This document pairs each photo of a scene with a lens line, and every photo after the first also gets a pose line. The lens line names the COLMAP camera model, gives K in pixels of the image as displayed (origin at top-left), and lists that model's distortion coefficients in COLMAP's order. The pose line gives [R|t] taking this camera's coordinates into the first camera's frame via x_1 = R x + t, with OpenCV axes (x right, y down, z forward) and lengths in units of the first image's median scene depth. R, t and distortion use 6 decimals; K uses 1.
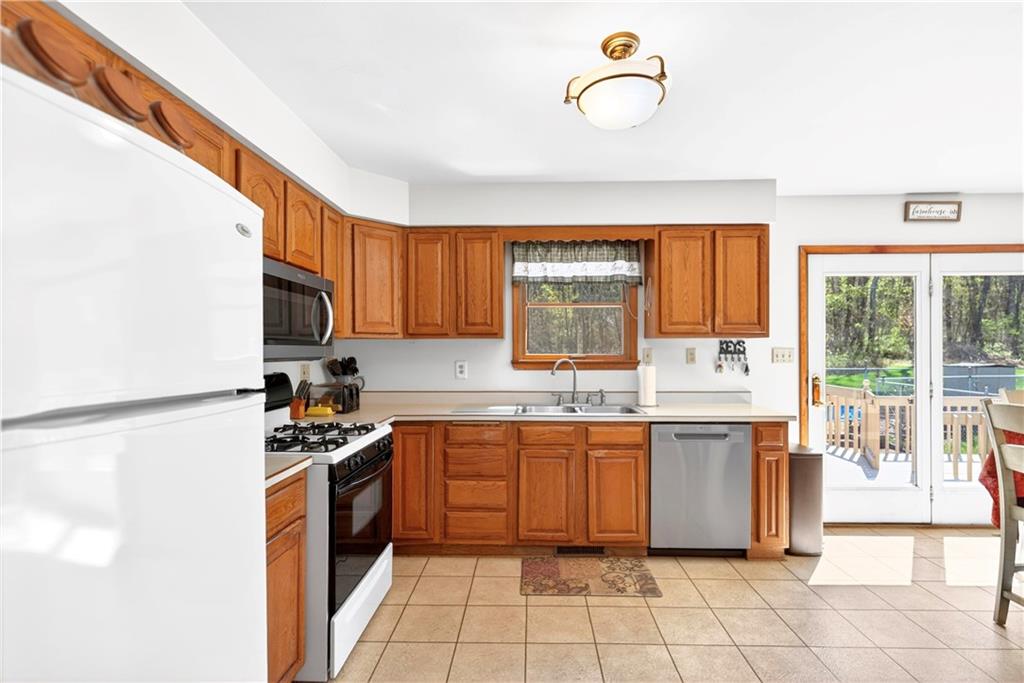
lens RADIAL K [[476.0, 0, 520.5], [0, 476.0, 349.8], [0, 0, 1]] dist [0.002780, -0.000690]
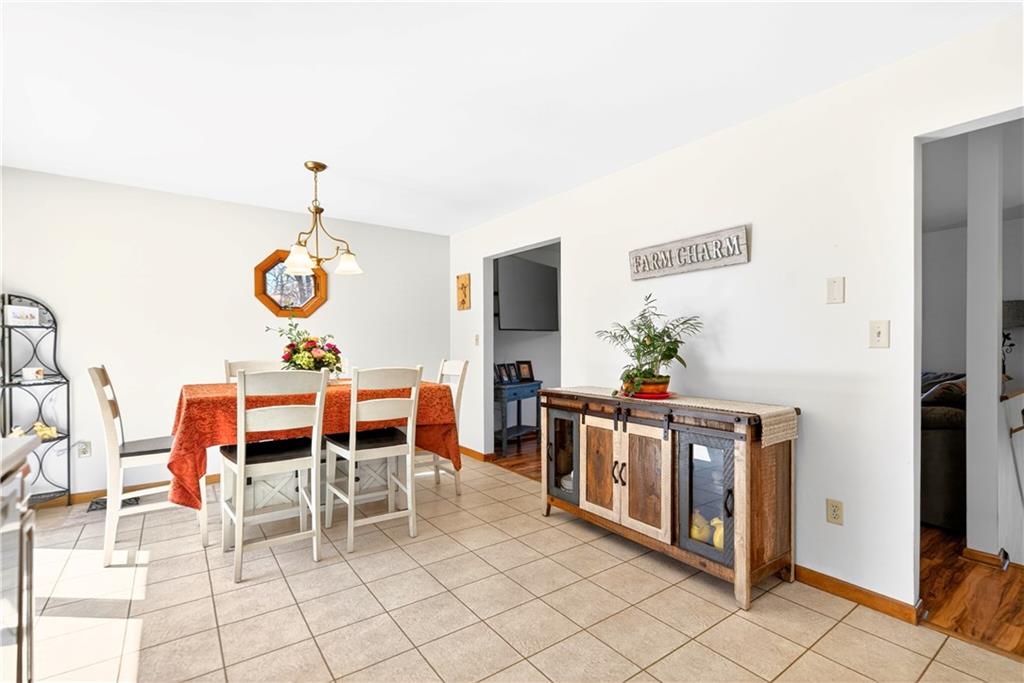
lens RADIAL K [[469.5, 0, 512.0], [0, 469.5, 341.5], [0, 0, 1]] dist [0.001930, 0.000228]
pose [[-0.610759, 0.007545, 0.791781, -0.137135], [-0.000561, 0.999950, -0.009961, 0.037324], [-0.791817, -0.006528, -0.610724, 0.817212]]
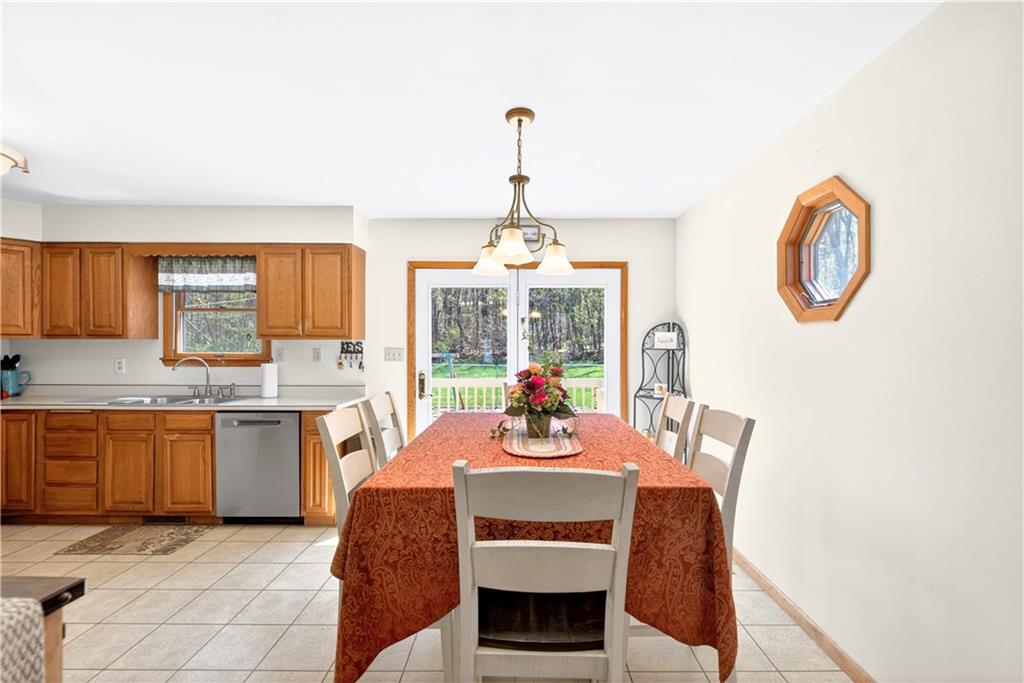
lens RADIAL K [[452.9, 0, 513.0], [0, 452.9, 346.8], [0, 0, 1]] dist [0.000564, -0.000056]
pose [[0.999670, 0.004689, 0.025250, 0.894088], [-0.004674, 0.999989, -0.000687, -0.009026], [-0.025253, 0.000569, 0.999681, -0.133447]]
